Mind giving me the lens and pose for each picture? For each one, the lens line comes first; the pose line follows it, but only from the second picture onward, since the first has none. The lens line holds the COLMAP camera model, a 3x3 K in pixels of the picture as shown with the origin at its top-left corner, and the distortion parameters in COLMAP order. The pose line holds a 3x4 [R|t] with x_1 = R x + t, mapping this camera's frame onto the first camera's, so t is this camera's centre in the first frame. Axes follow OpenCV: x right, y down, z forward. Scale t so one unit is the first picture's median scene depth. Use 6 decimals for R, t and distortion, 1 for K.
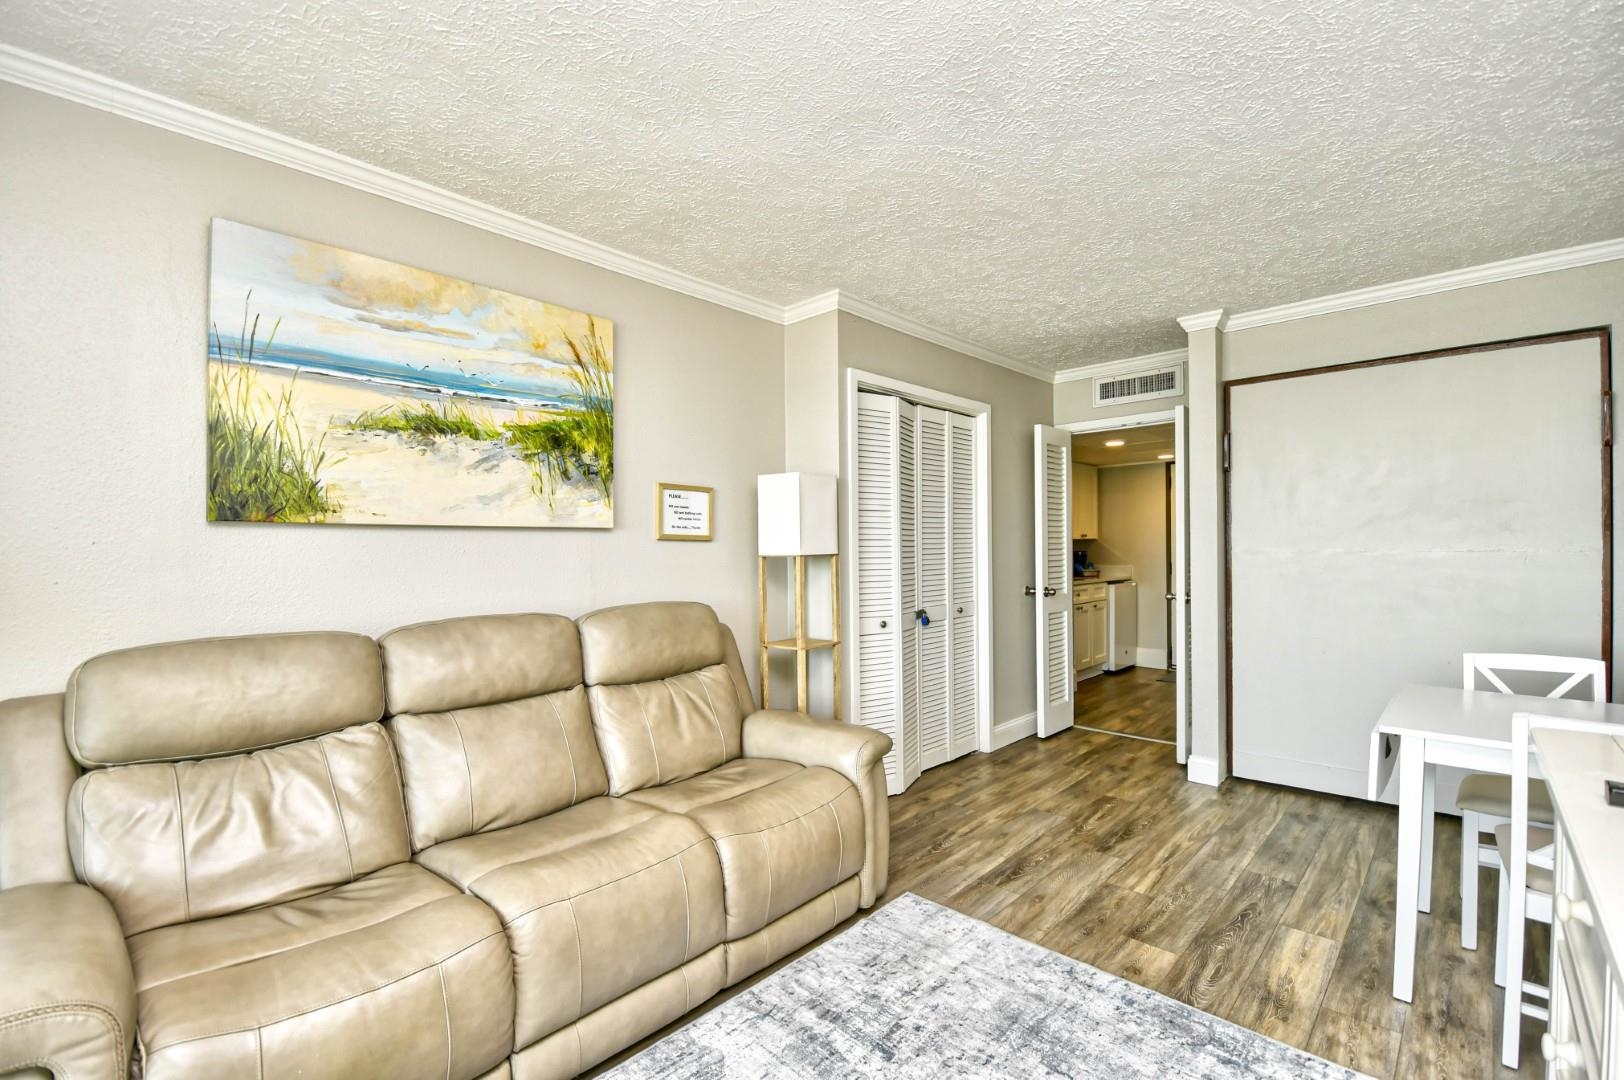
lens RADIAL K [[702.4, 0, 813.6], [0, 702.4, 556.1], [0, 0, 1]] dist [0.019231, -0.029922]
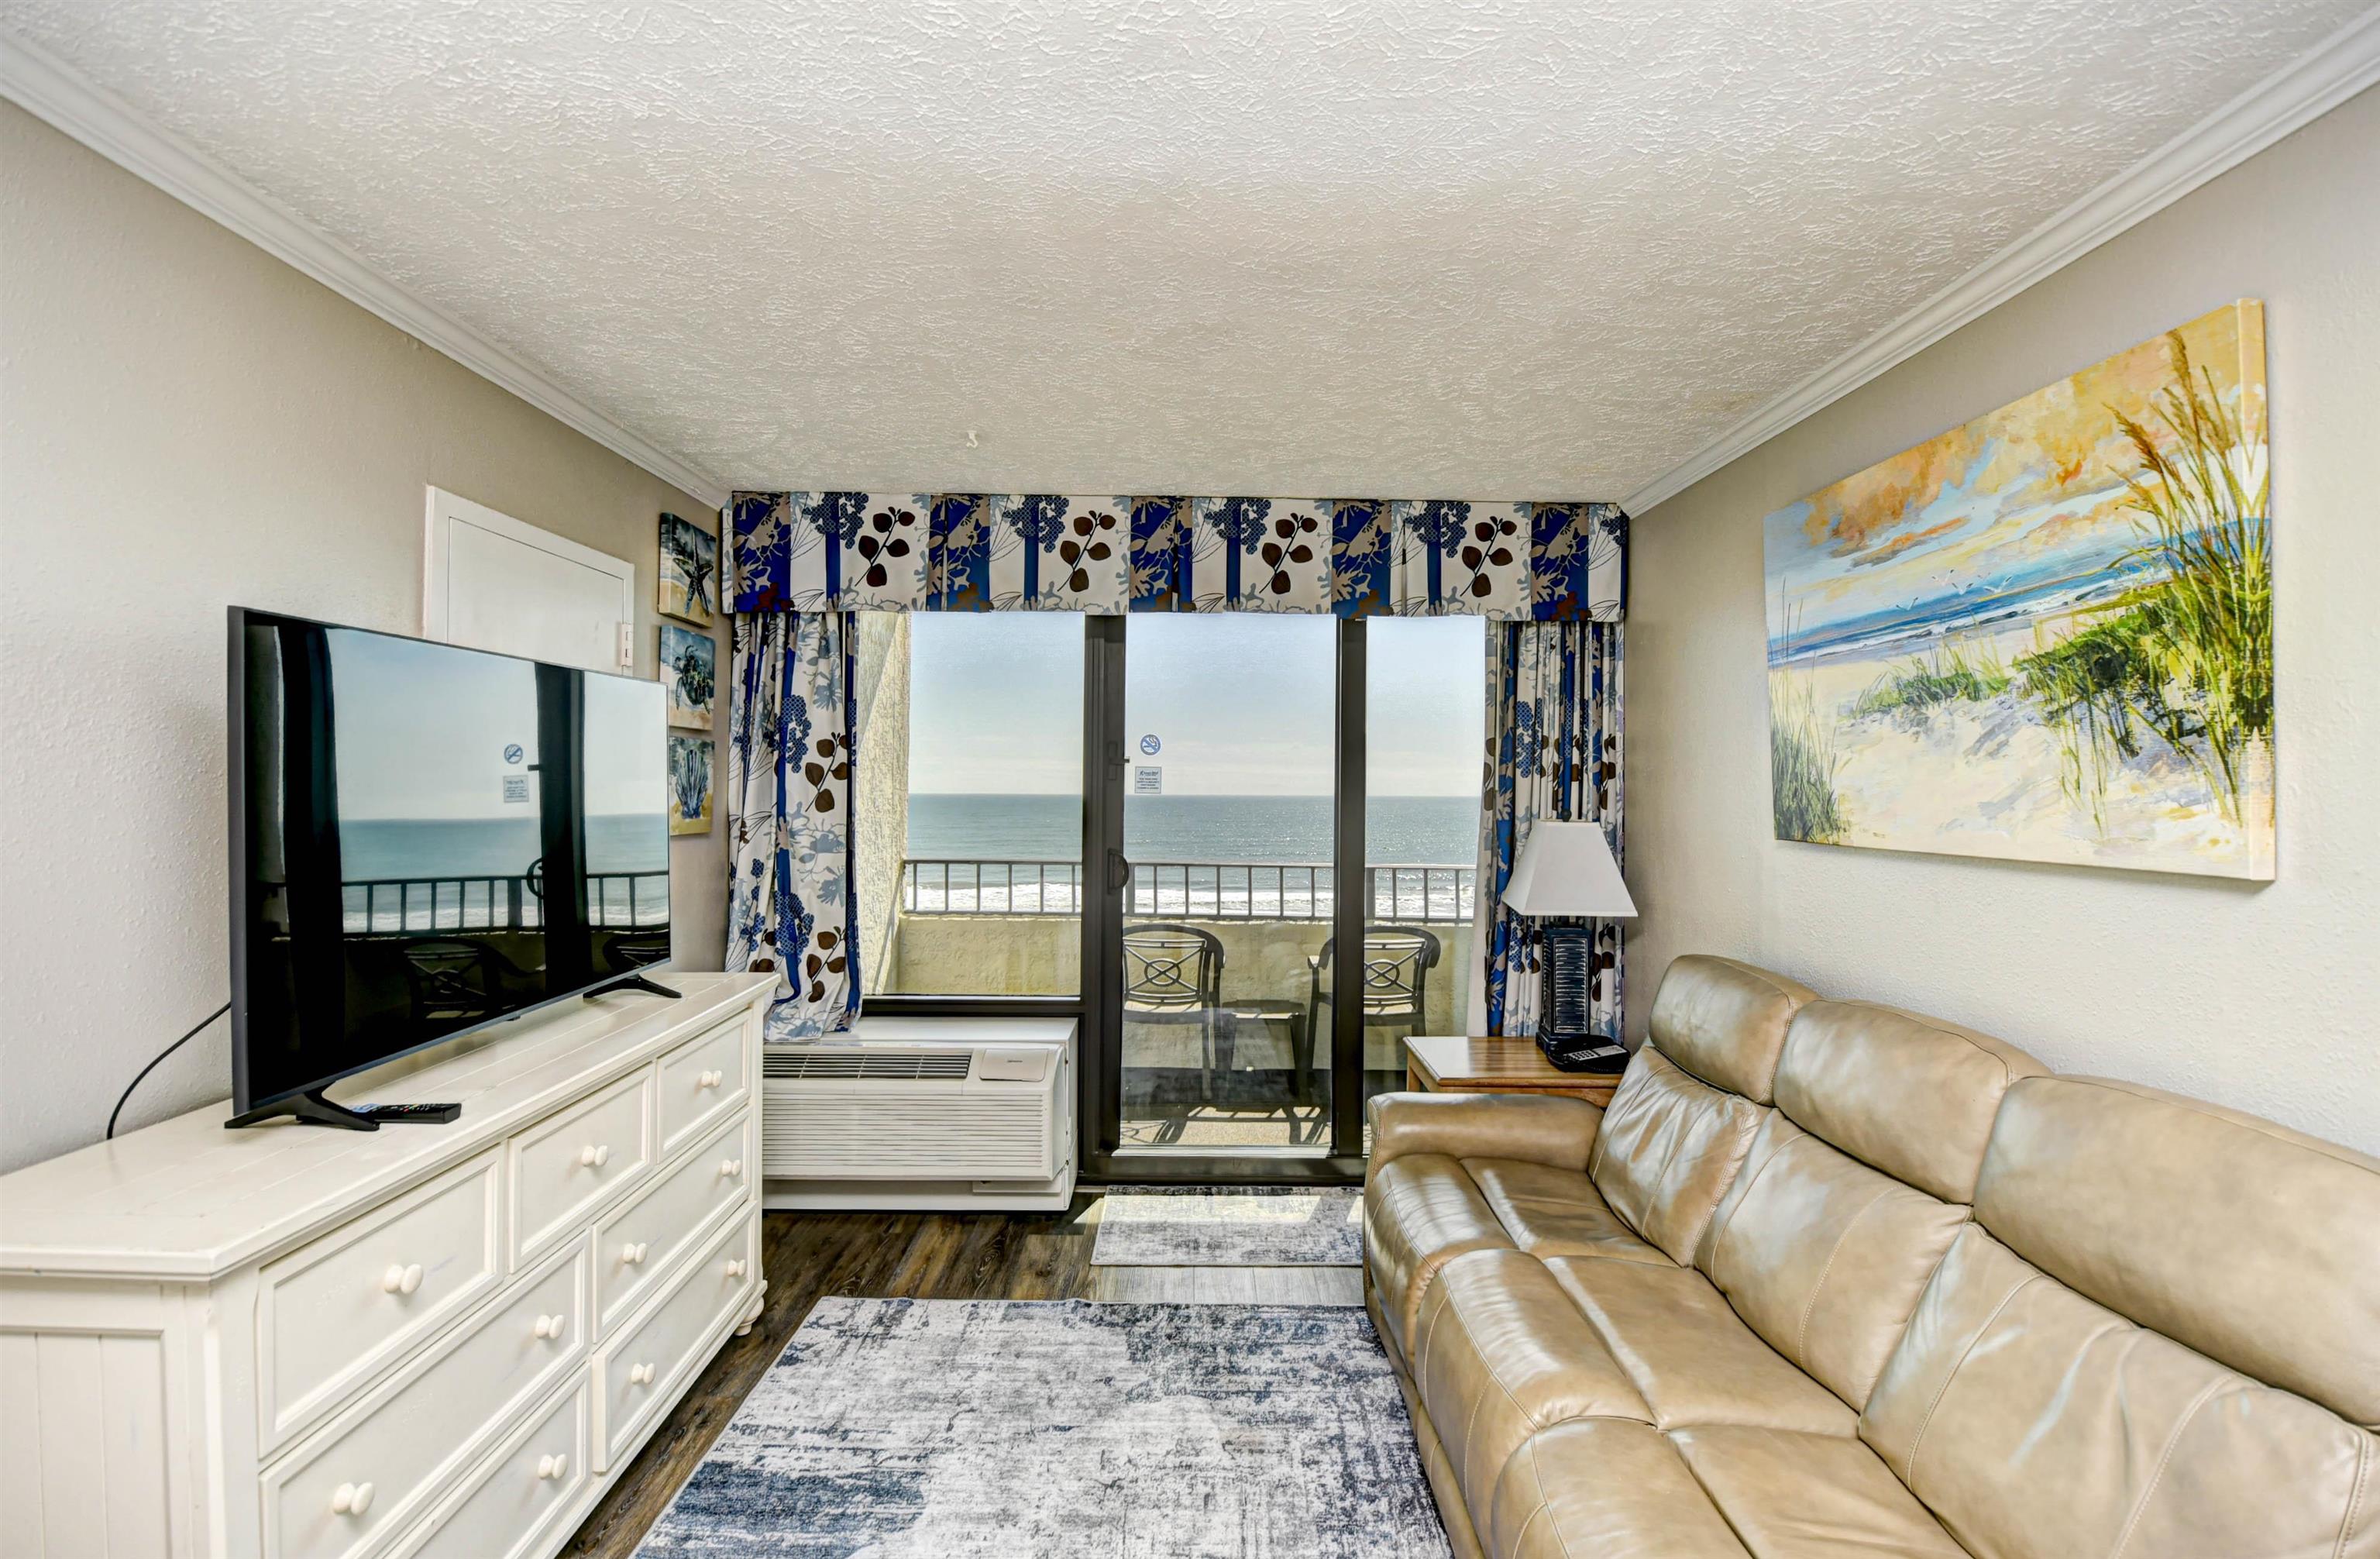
lens RADIAL K [[1063.8, 0, 1196.6], [0, 1063.8, 778.5], [0, 0, 1]] dist [0.022629, -0.028541]
pose [[-0.721518, -0.004330, -0.692382, 0.530885], [-0.007229, 0.999973, 0.001279, -0.099651], [0.692358, 0.005928, -0.721530, 1.163231]]
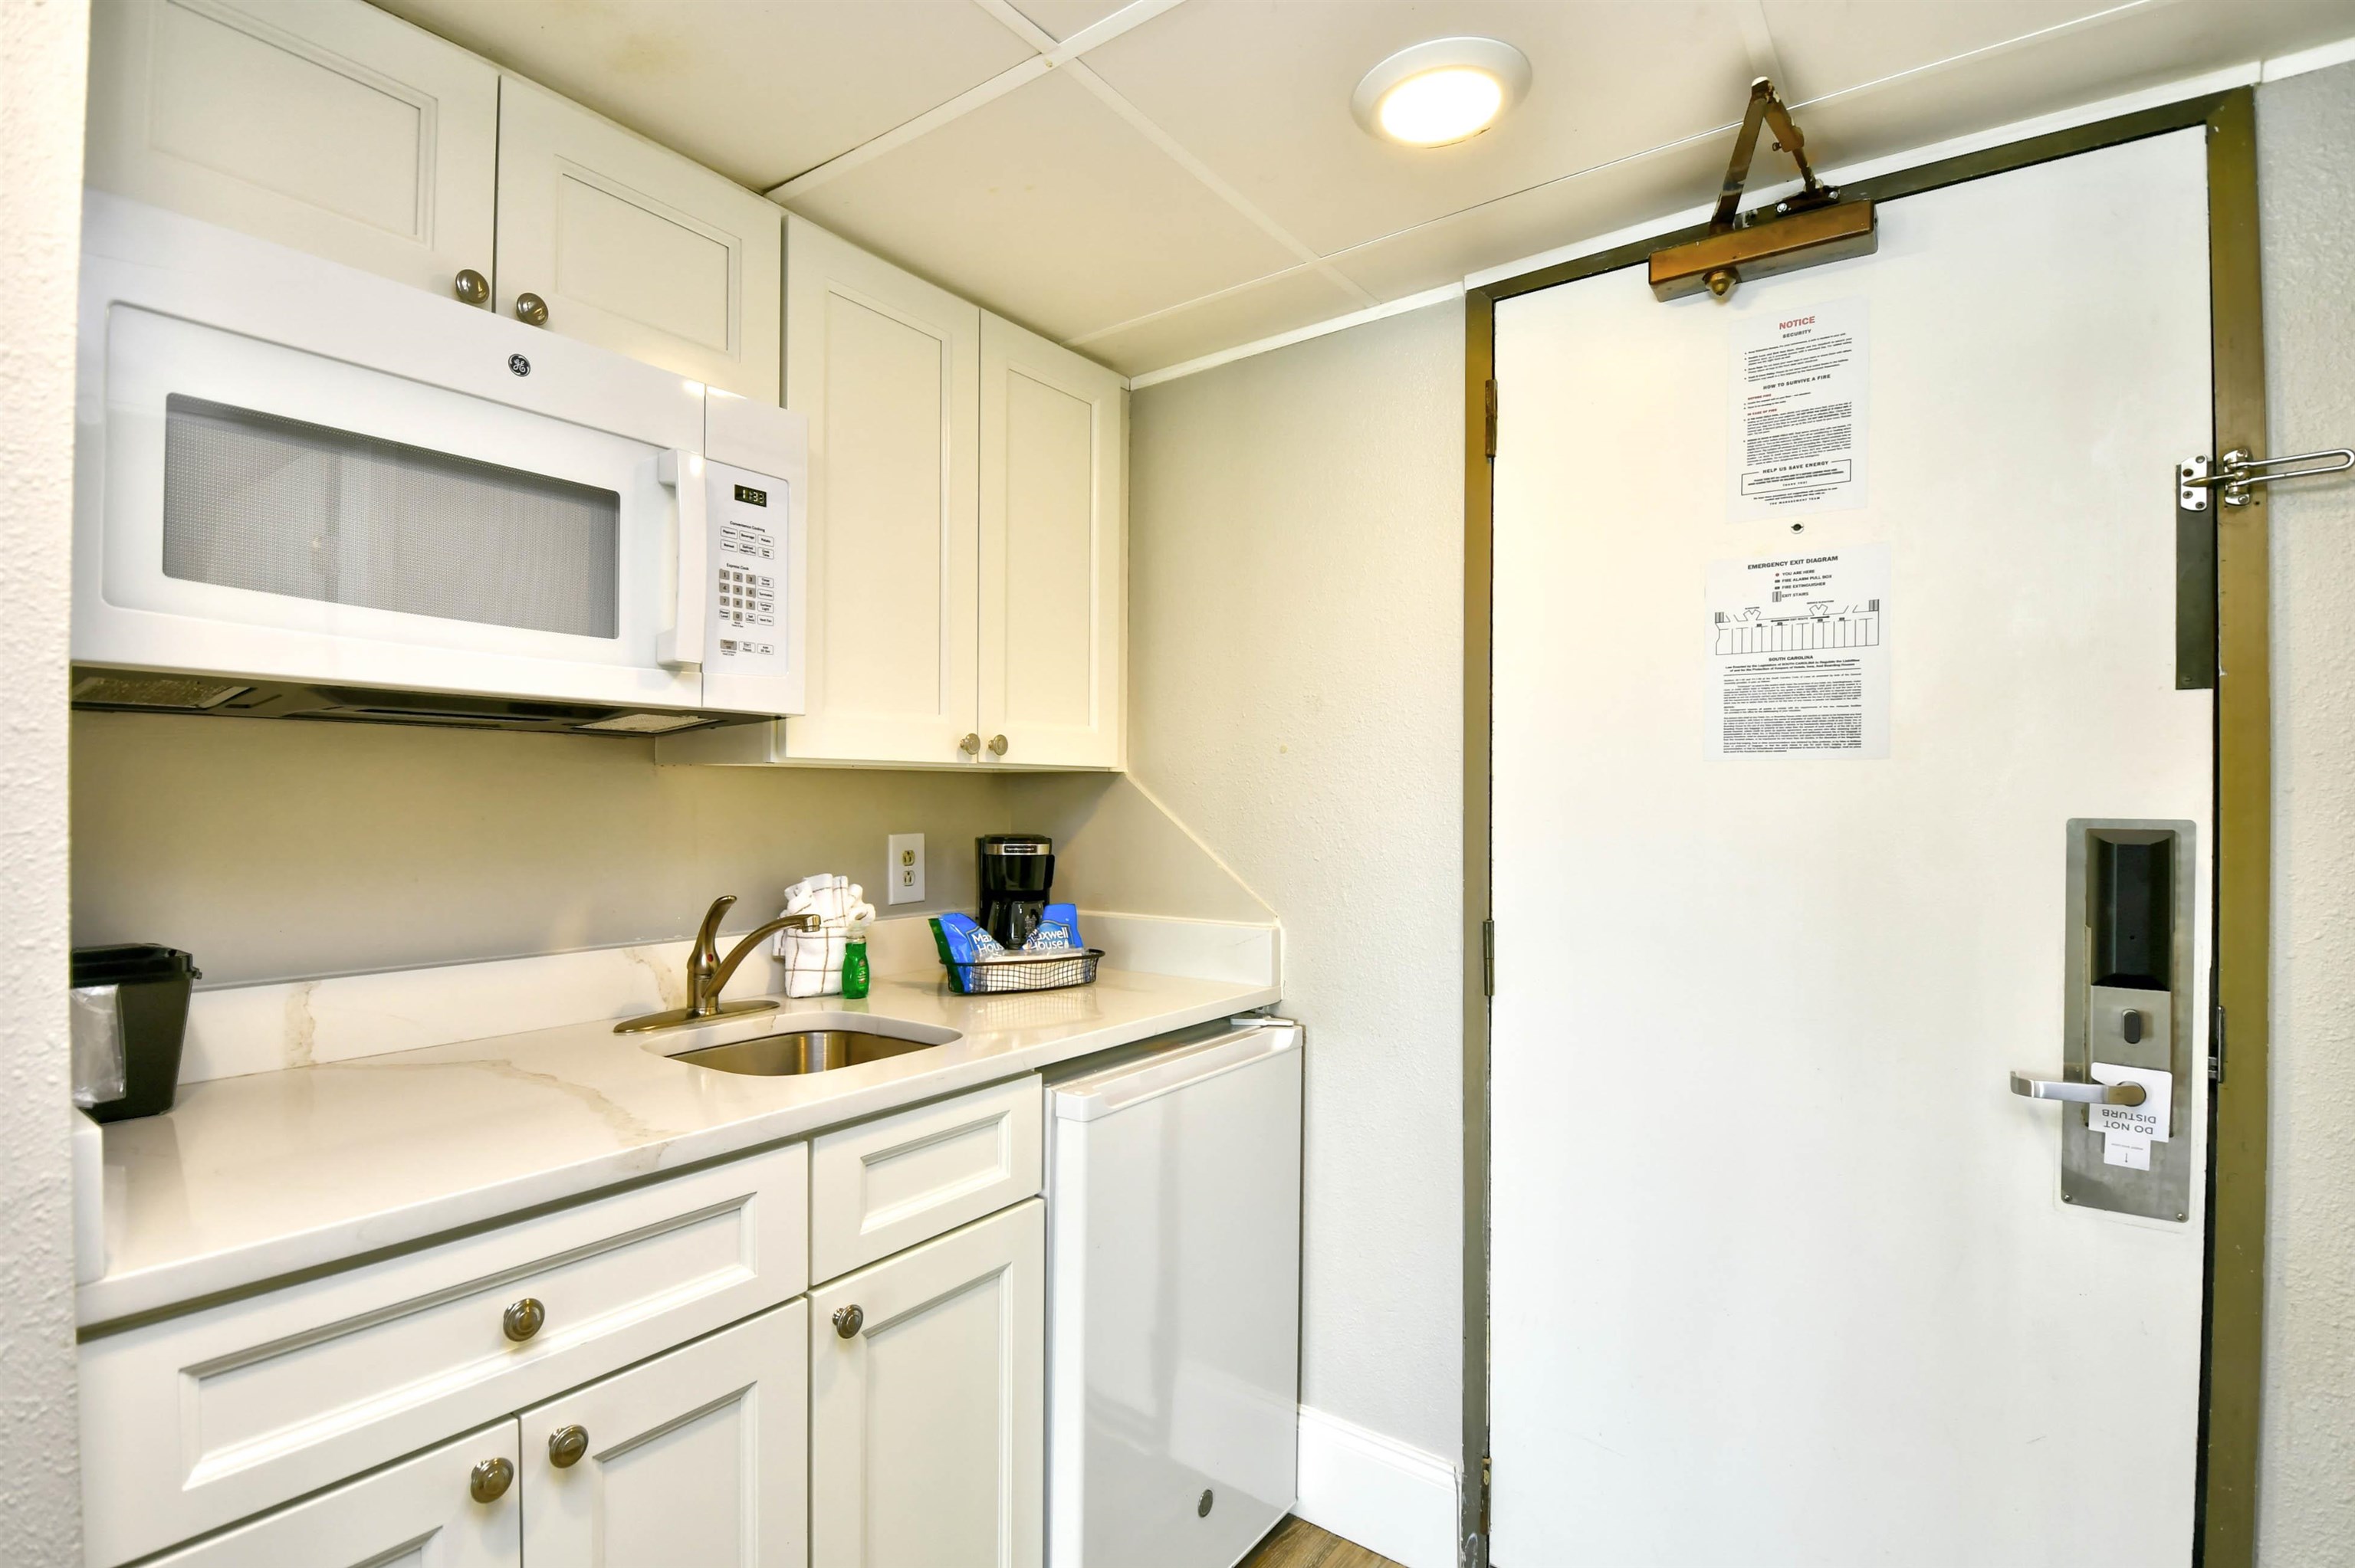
lens RADIAL K [[1091.4, 0, 1106.4], [0, 1091.4, 797.2], [0, 0, 1]] dist [0.016089, -0.018956]
pose [[0.996537, 0.009519, 0.082606, 1.140937], [-0.008760, 0.999916, -0.009539, -0.045756], [-0.082689, 0.008783, 0.996537, 2.160674]]
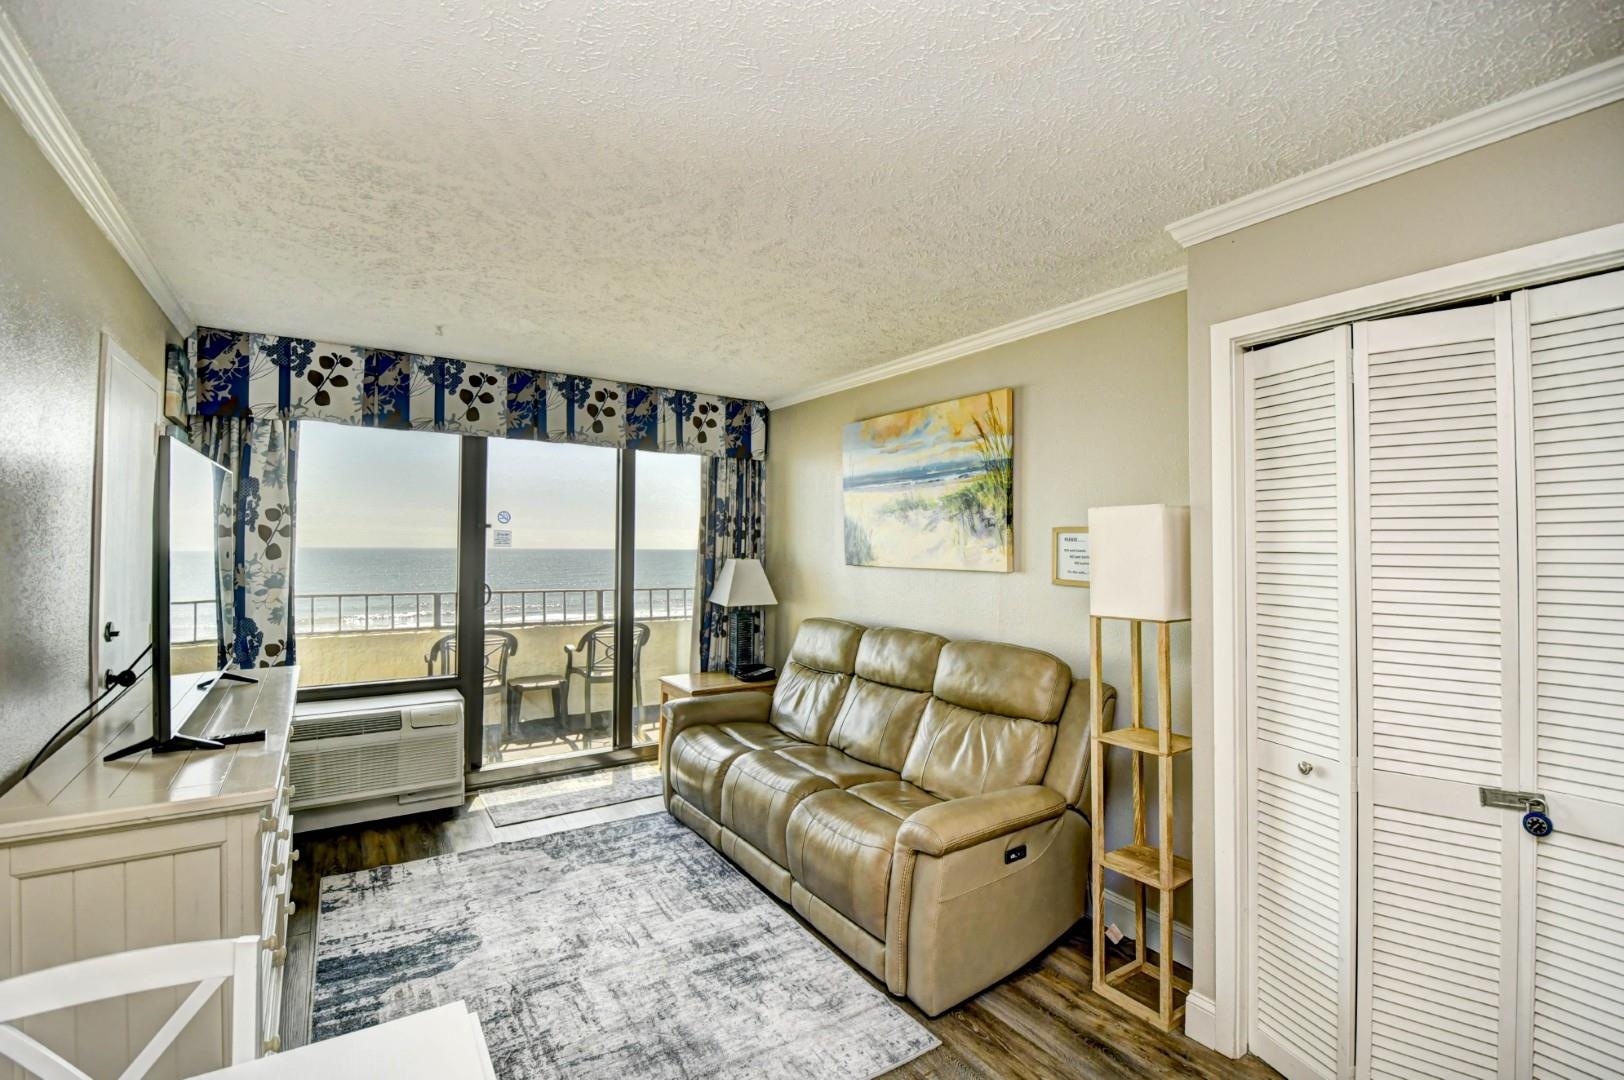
lens RADIAL K [[718.7, 0, 816.2], [0, 718.7, 533.4], [0, 0, 1]] dist [0.019434, -0.026285]
pose [[-0.228165, -0.008705, -0.973584, 1.030320], [-0.011963, 0.999910, -0.006137, -0.103844], [0.973549, 0.010247, -0.228249, 1.104478]]
